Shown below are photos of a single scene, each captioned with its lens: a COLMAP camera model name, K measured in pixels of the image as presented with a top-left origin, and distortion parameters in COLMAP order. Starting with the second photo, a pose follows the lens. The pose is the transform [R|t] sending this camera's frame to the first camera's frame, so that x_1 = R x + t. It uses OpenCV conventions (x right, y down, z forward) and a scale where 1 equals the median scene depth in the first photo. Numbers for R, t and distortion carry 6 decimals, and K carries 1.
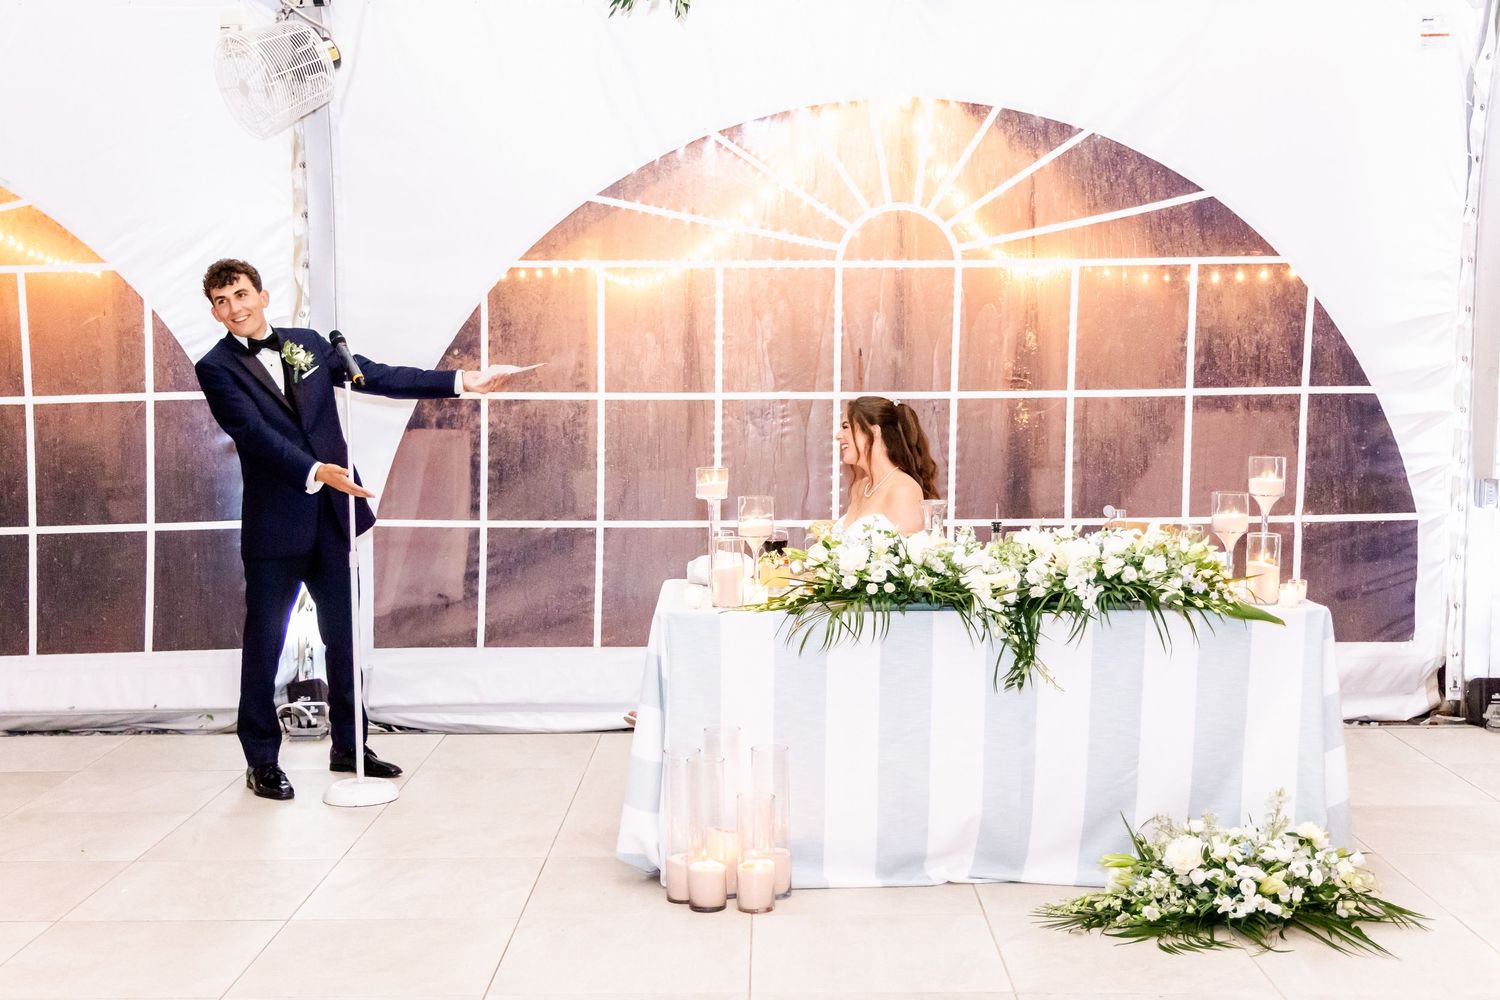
lens RADIAL K [[1794.7, 0, 716.6], [0, 1794.7, 491.3], [0, 0, 1]] dist [0.009794, 0.000000]
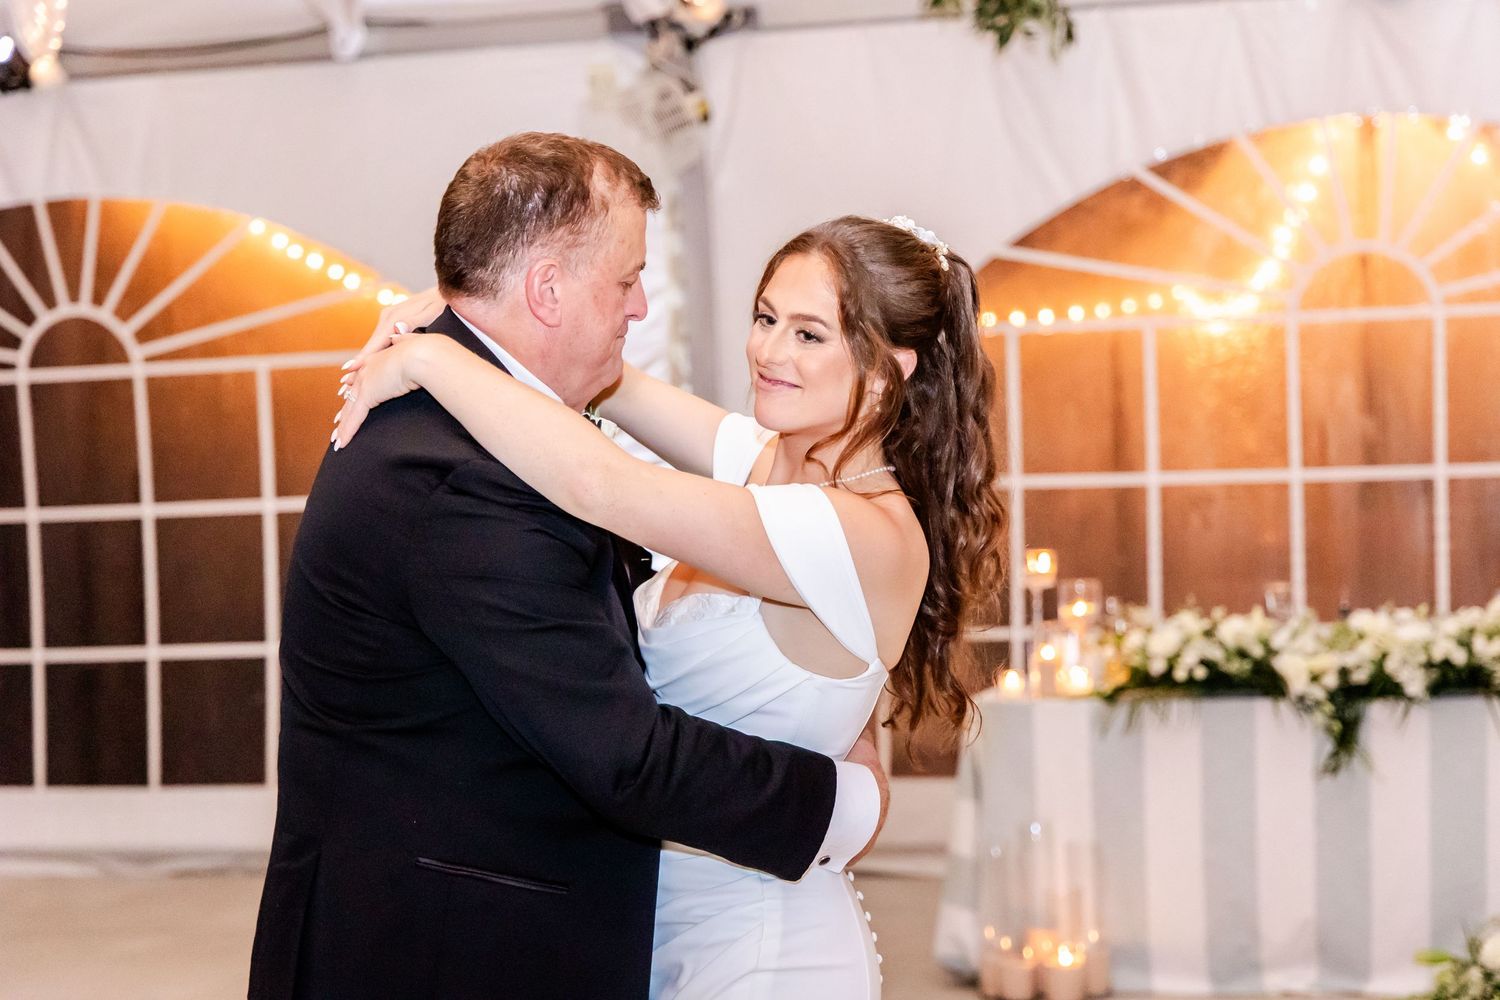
lens RADIAL K [[3059.1, 0, 740.9], [0, 3059.1, 504.2], [0, 0, 1]] dist [-0.036719, 0.000000]
pose [[0.961576, -0.023044, -0.273570, 0.296623], [0.009692, 0.998699, -0.050059, 0.041408], [0.274367, 0.045484, 0.960549, -0.611672]]
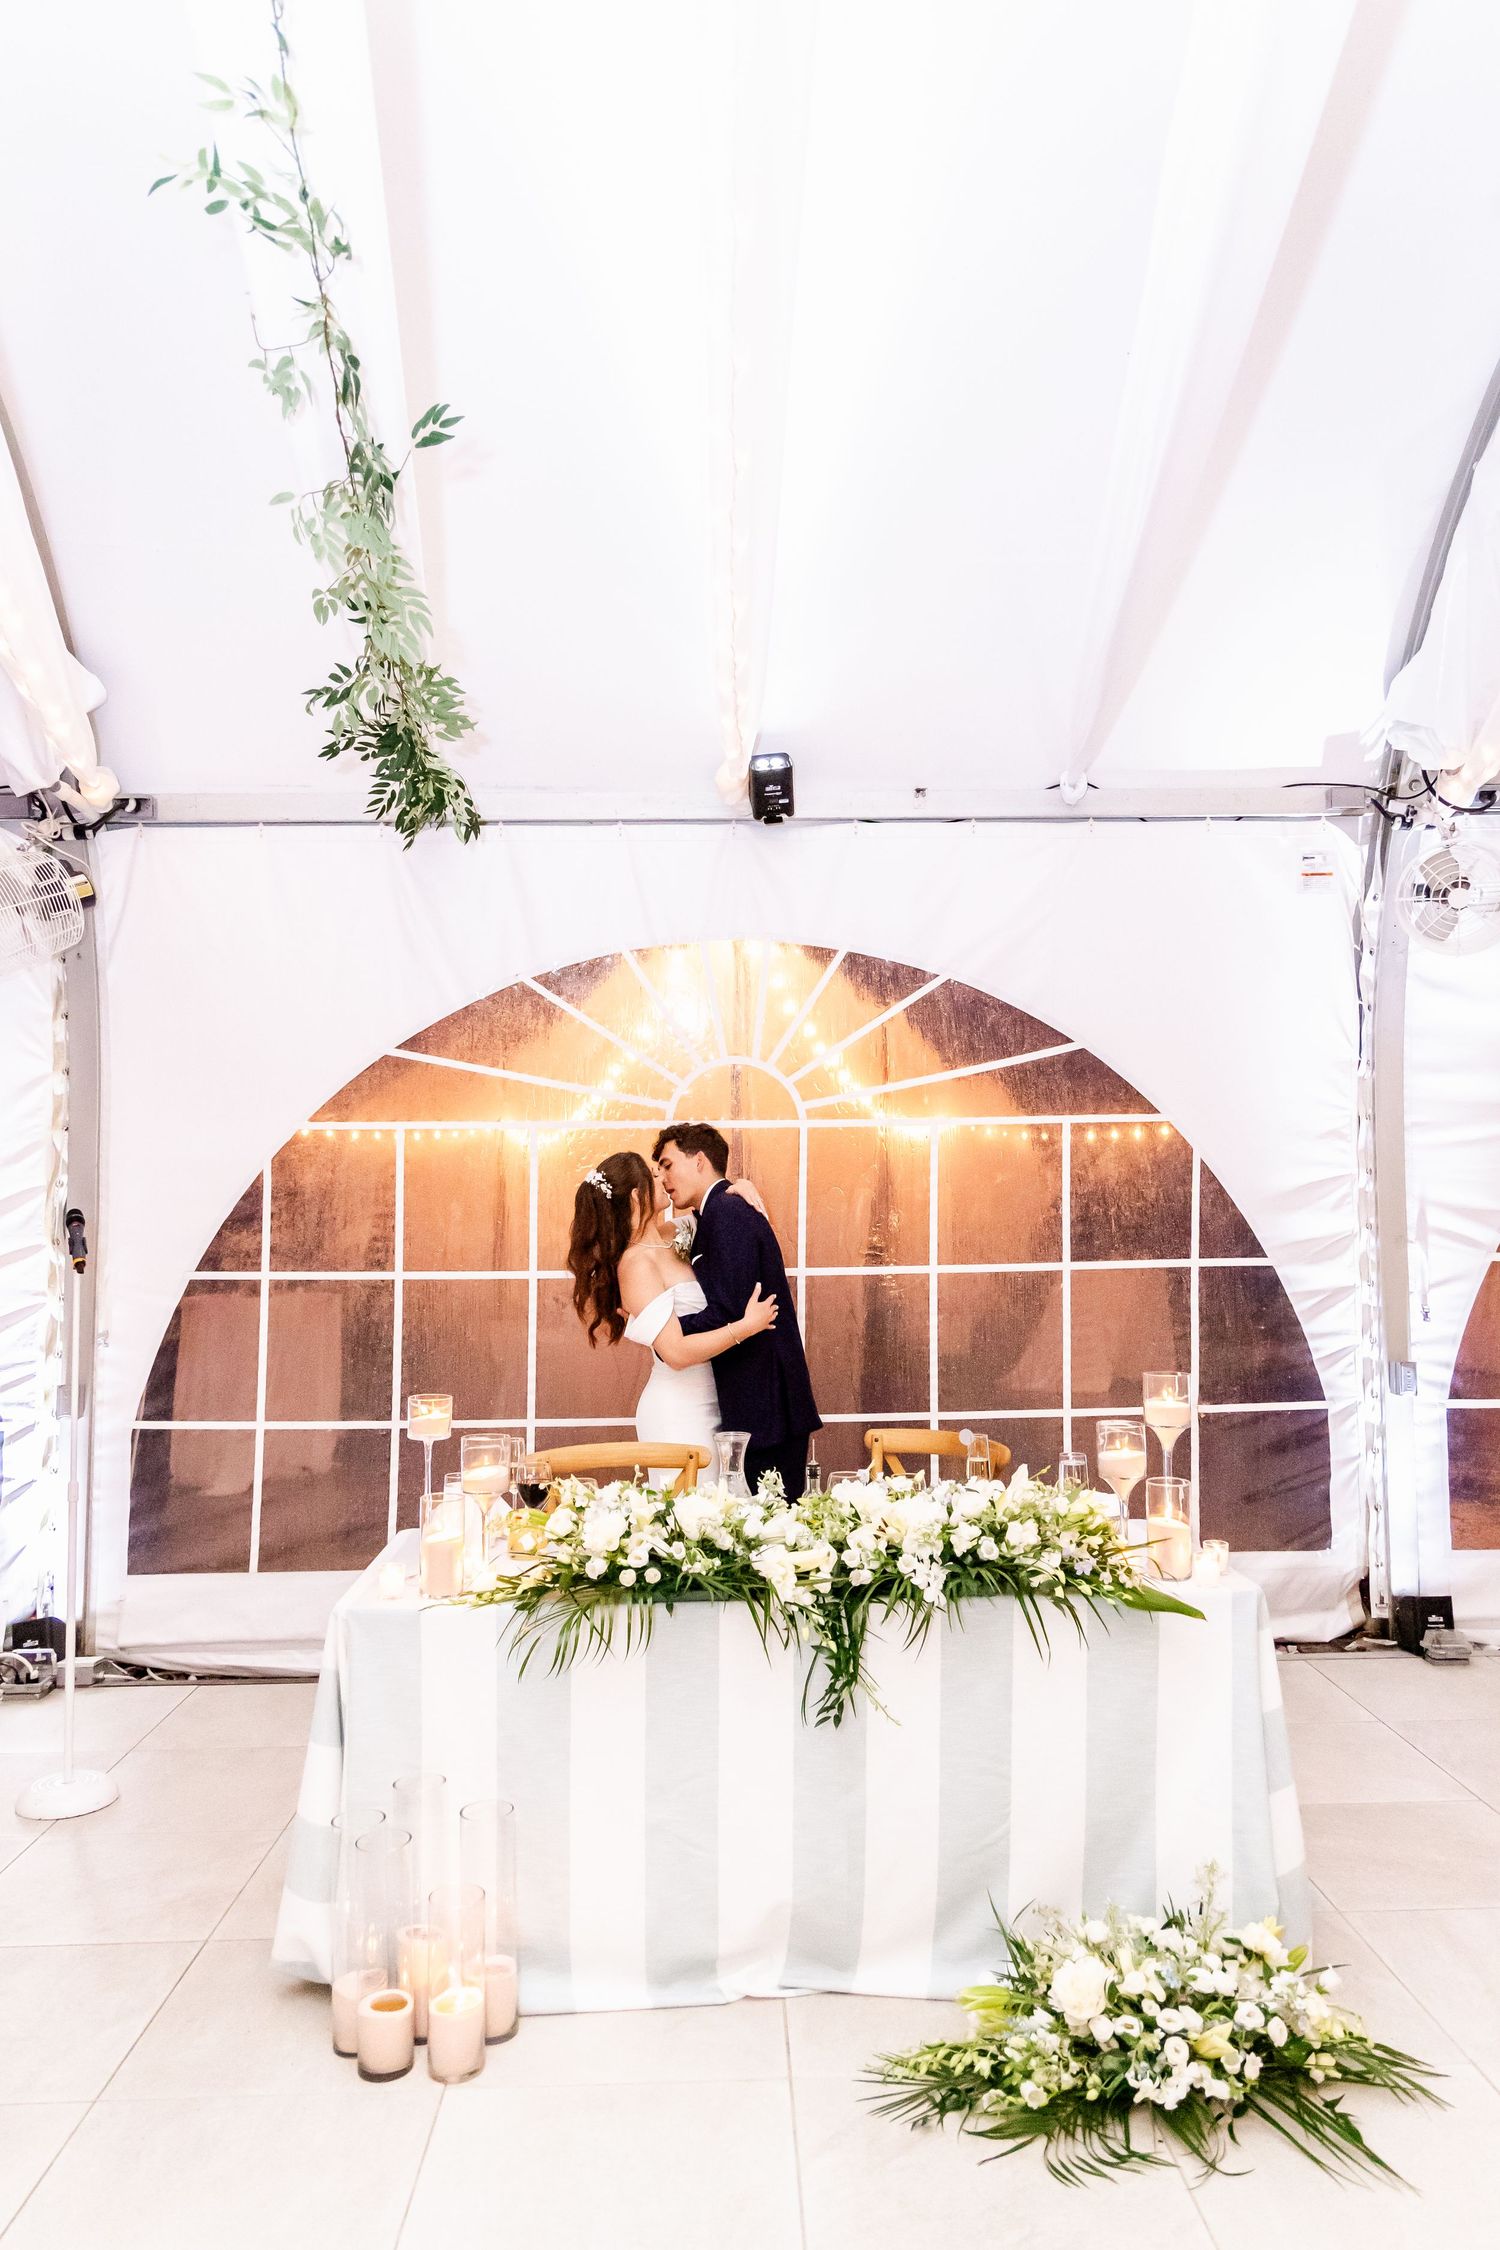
lens RADIAL K [[1505.7, 0, 730.9], [0, 1505.7, 1129.6], [0, 0, 1]] dist [0.026477, 0.001637]
pose [[0.999356, -0.004379, 0.035601, 0.102499], [0.008724, 0.992389, -0.122836, -0.045747], [-0.034792, 0.123067, 0.991788, 0.369768]]
